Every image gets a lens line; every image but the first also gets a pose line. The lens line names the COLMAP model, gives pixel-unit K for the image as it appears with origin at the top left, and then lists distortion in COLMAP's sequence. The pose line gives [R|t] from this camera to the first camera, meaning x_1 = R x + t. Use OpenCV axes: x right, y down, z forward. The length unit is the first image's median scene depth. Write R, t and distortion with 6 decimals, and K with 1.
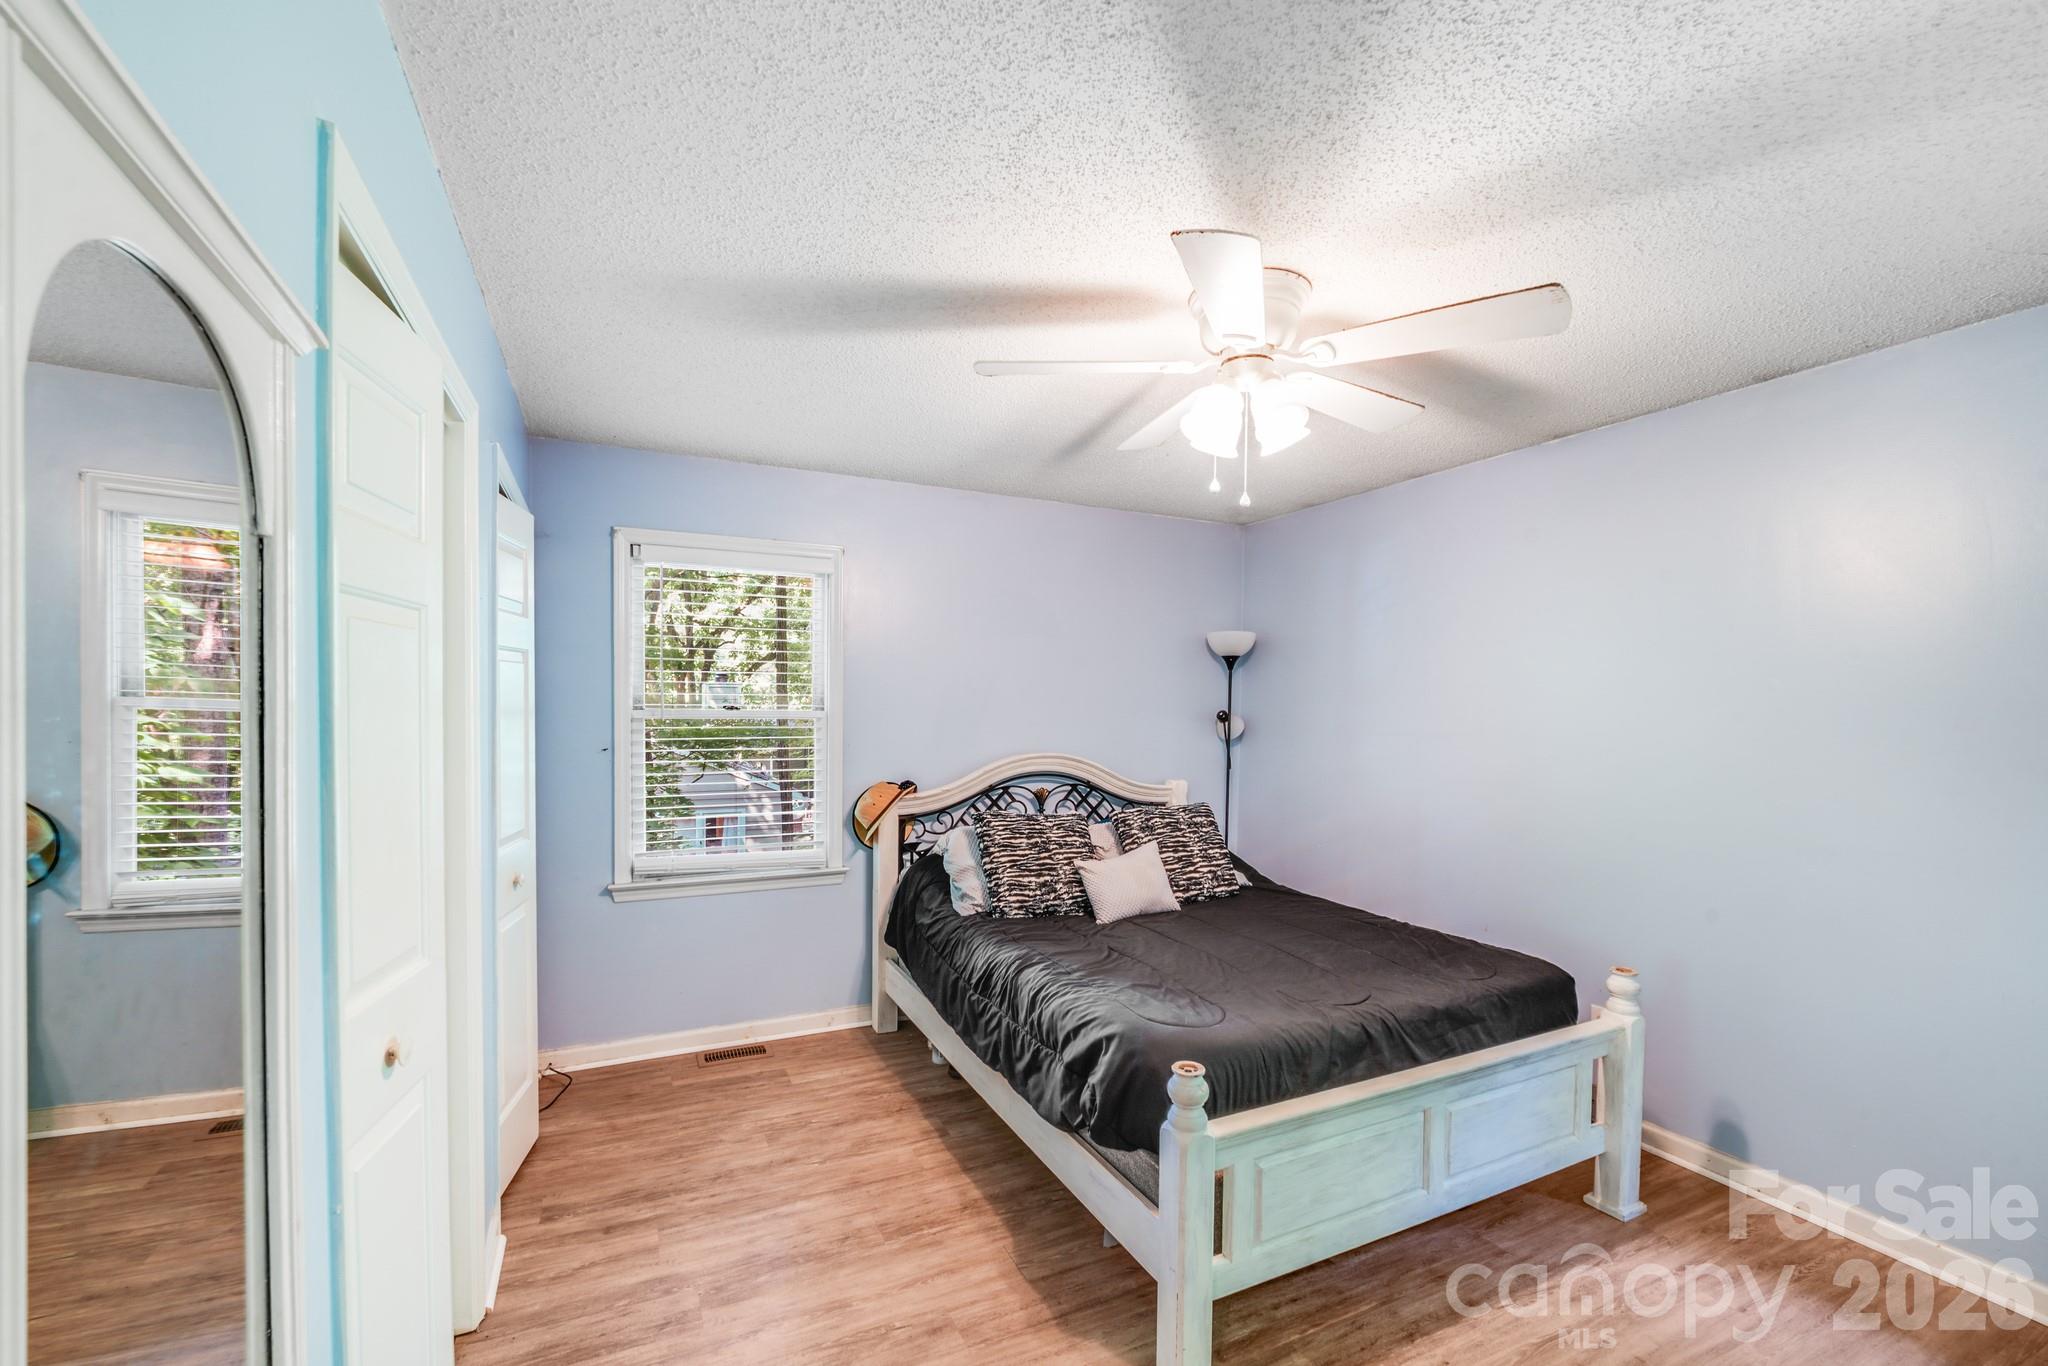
lens RADIAL K [[829.5, 0, 1013.8], [0, 829.5, 676.2], [0, 0, 1]] dist [-0.005693, -0.000574]
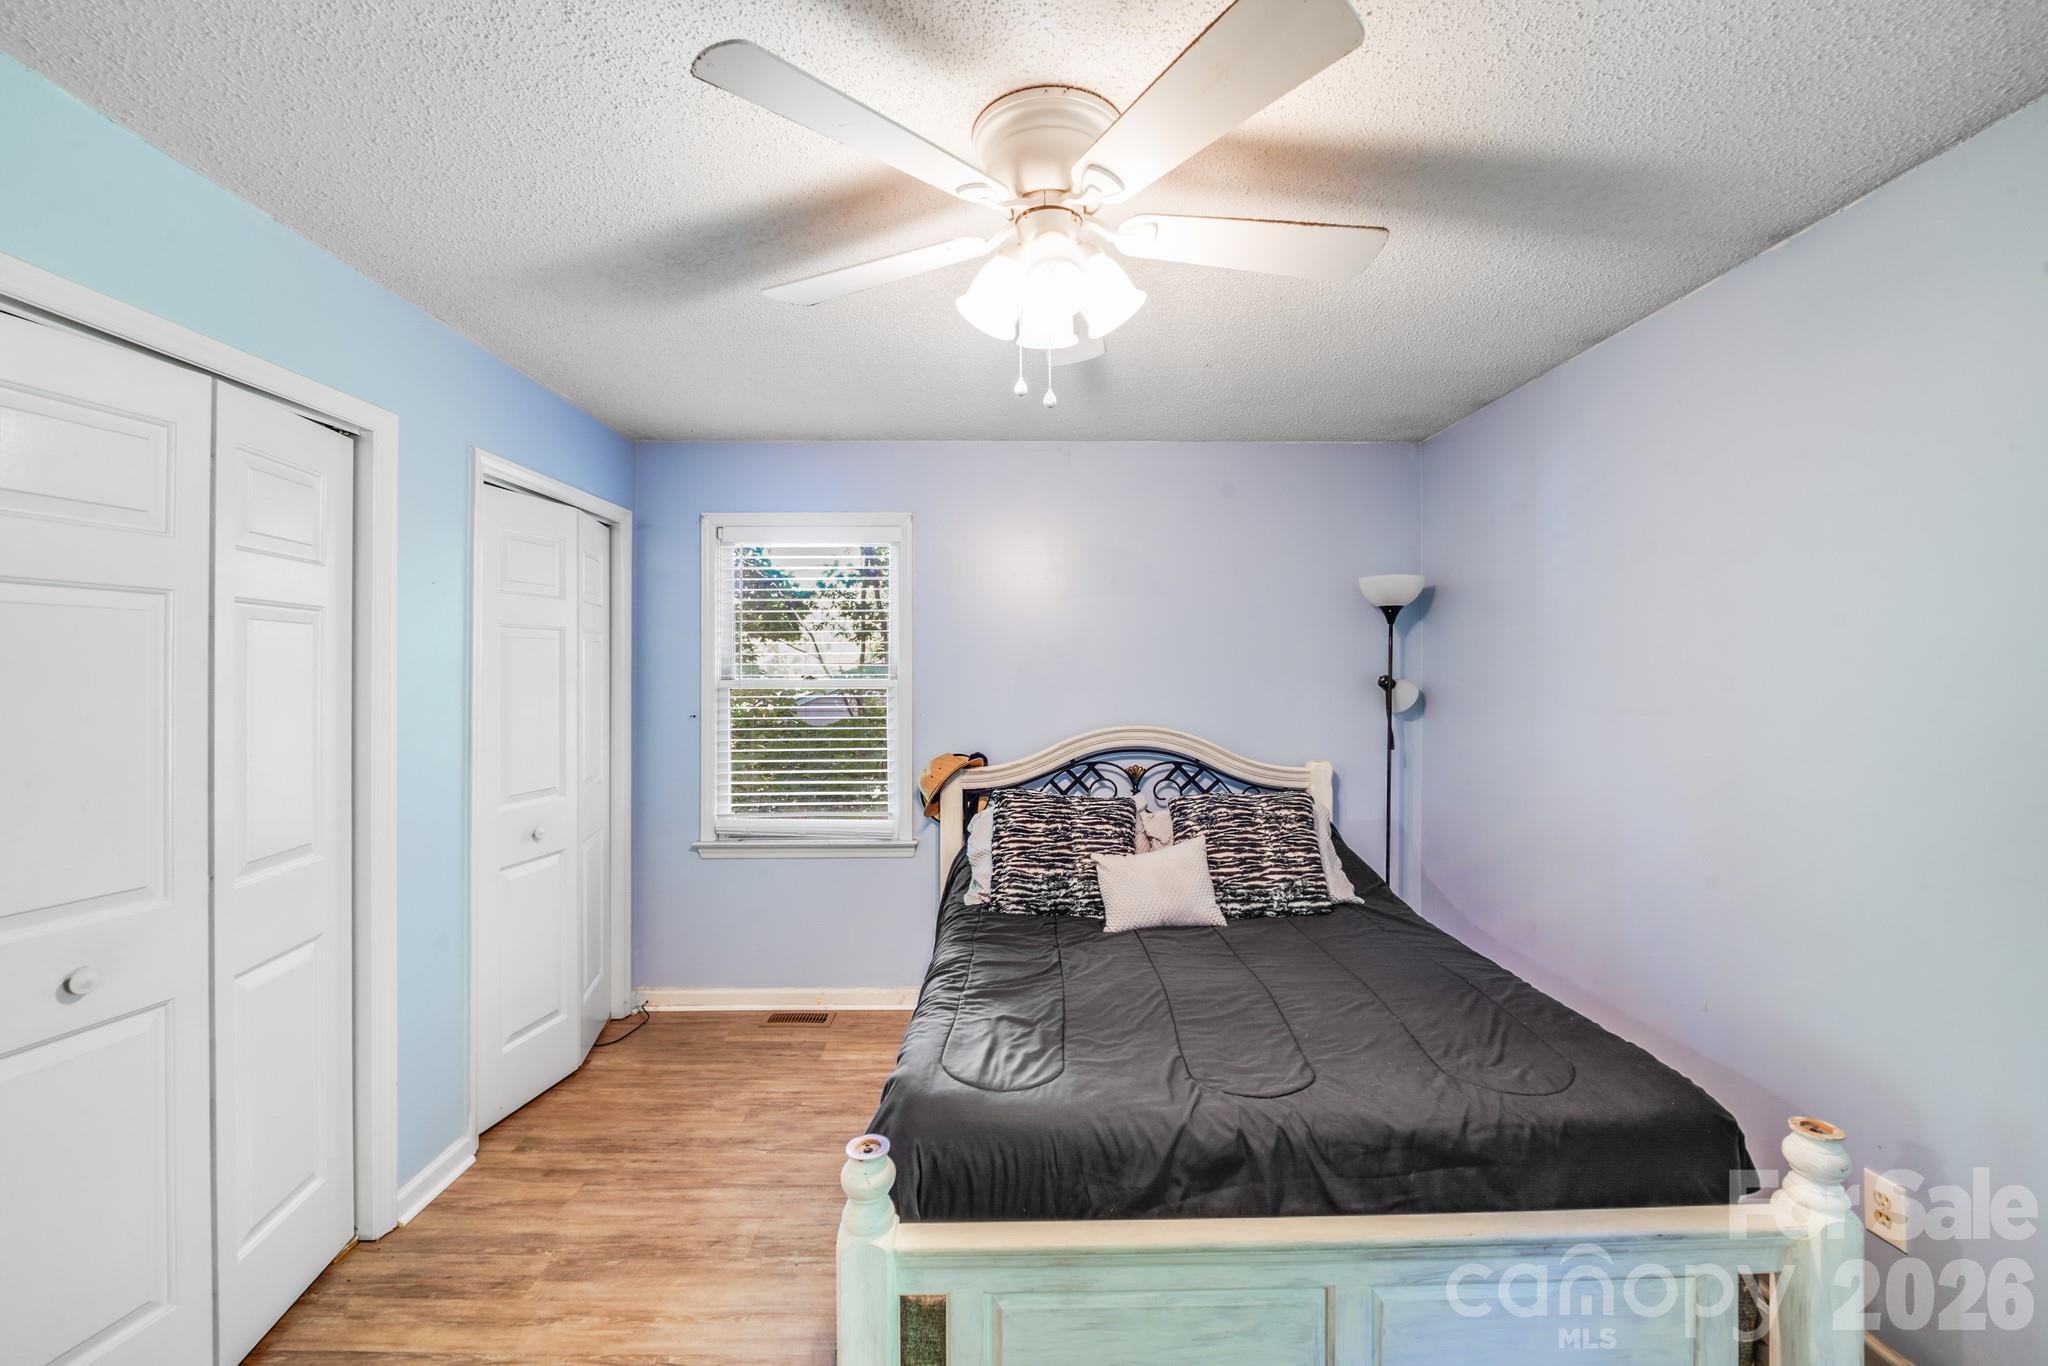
lens RADIAL K [[818.1, 0, 1024.4], [0, 818.1, 626.1], [0, 0, 1]] dist [-0.000487, -0.003830]
pose [[0.912268, -0.034700, -0.408122, 0.365603], [0.024777, 0.999255, -0.029576, 0.012517], [0.408845, 0.016869, 0.912448, 0.202609]]
